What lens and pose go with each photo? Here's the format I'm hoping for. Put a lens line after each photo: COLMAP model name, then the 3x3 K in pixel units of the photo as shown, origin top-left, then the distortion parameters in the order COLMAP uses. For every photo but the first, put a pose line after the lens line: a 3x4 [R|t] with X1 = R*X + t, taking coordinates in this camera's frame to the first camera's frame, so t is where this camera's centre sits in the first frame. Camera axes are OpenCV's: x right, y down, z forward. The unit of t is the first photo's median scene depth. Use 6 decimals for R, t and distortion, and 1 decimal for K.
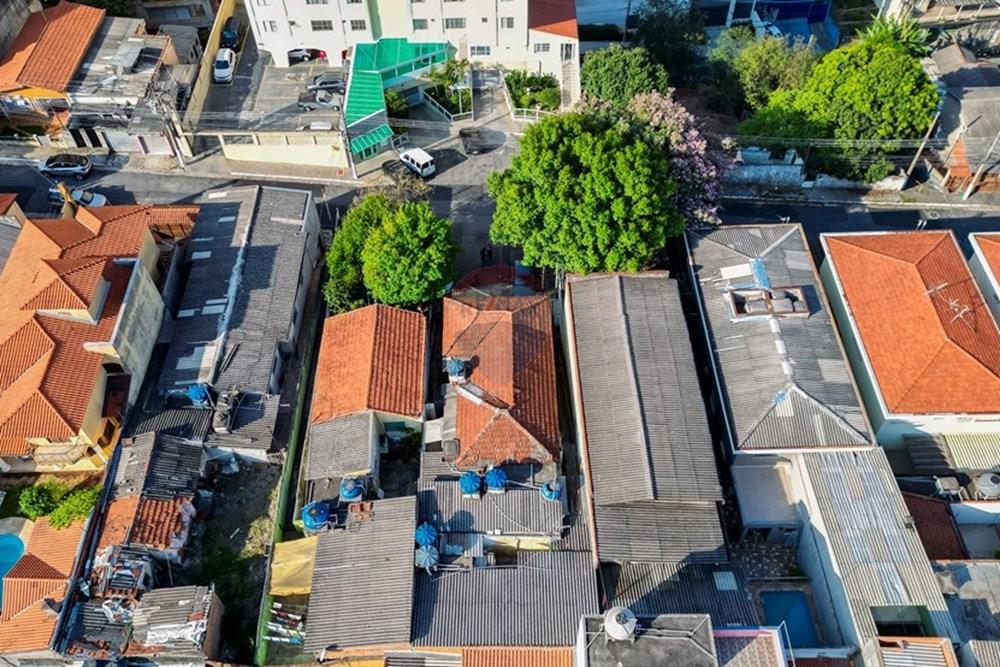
lens RADIAL K [[836.2, 0, 500.0], [0, 836.2, 333.5], [0, 0, 1]] dist [0.076989, -0.081961]
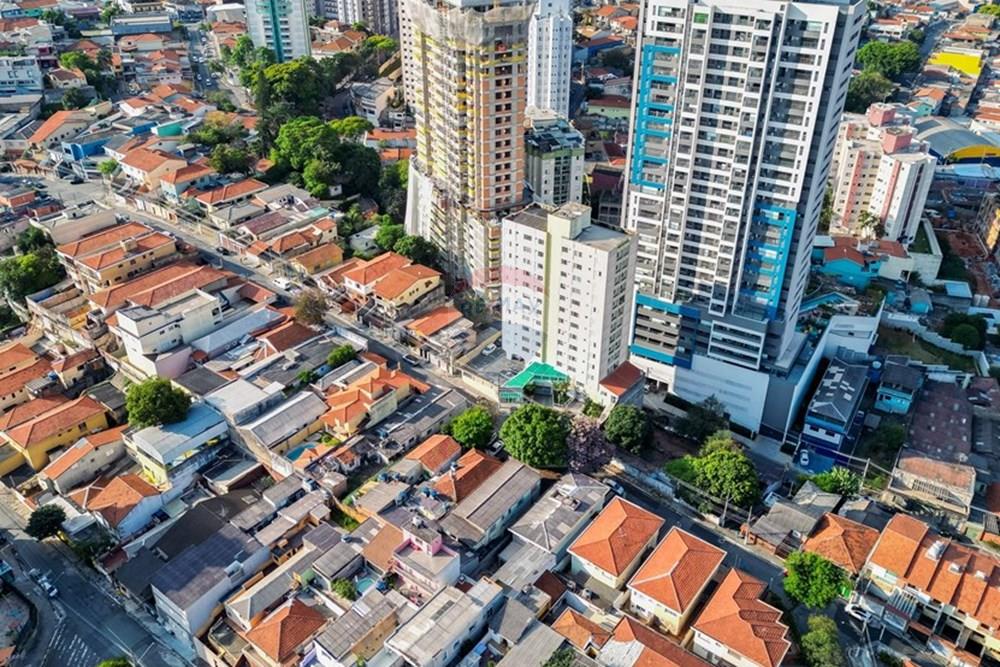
lens RADIAL K [[836.2, 0, 500.0], [0, 836.2, 333.5], [0, 0, 1]] dist [0.076989, -0.081961]
pose [[0.779632, 0.343181, -0.523832, 0.941705], [-0.508791, 0.834798, -0.210341, 0.127137], [0.365109, 0.430510, 0.825443, -0.976451]]
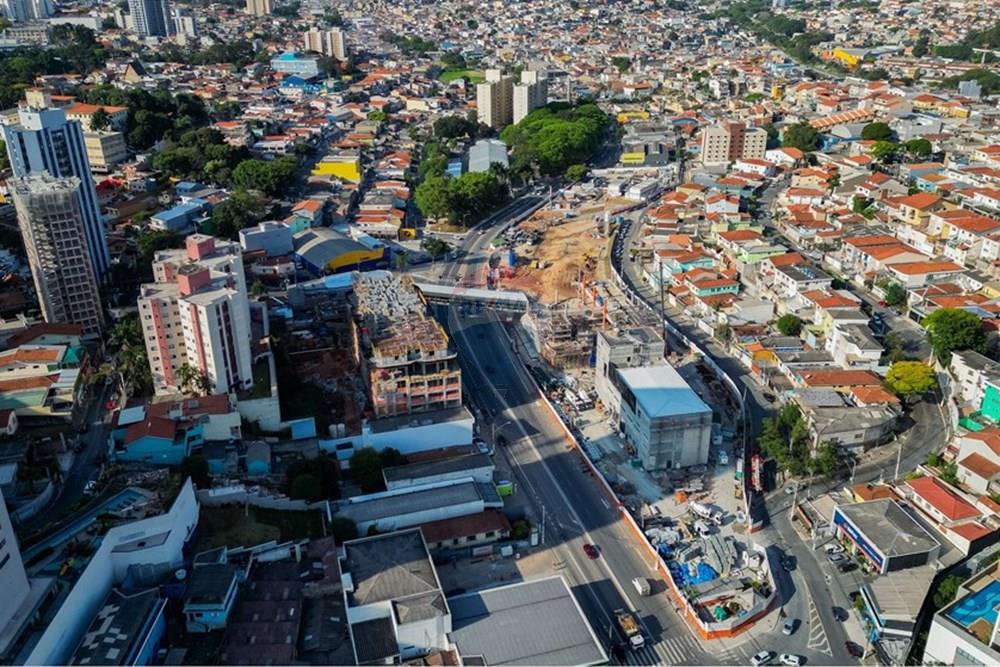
lens RADIAL K [[836.2, 0, 500.0], [0, 836.2, 333.5], [0, 0, 1]] dist [0.076989, -0.081961]
pose [[0.993734, 0.059137, -0.094848, 1.438143], [-0.097387, 0.874544, -0.475067, -0.556195], [0.054855, 0.481327, 0.874823, -0.358896]]
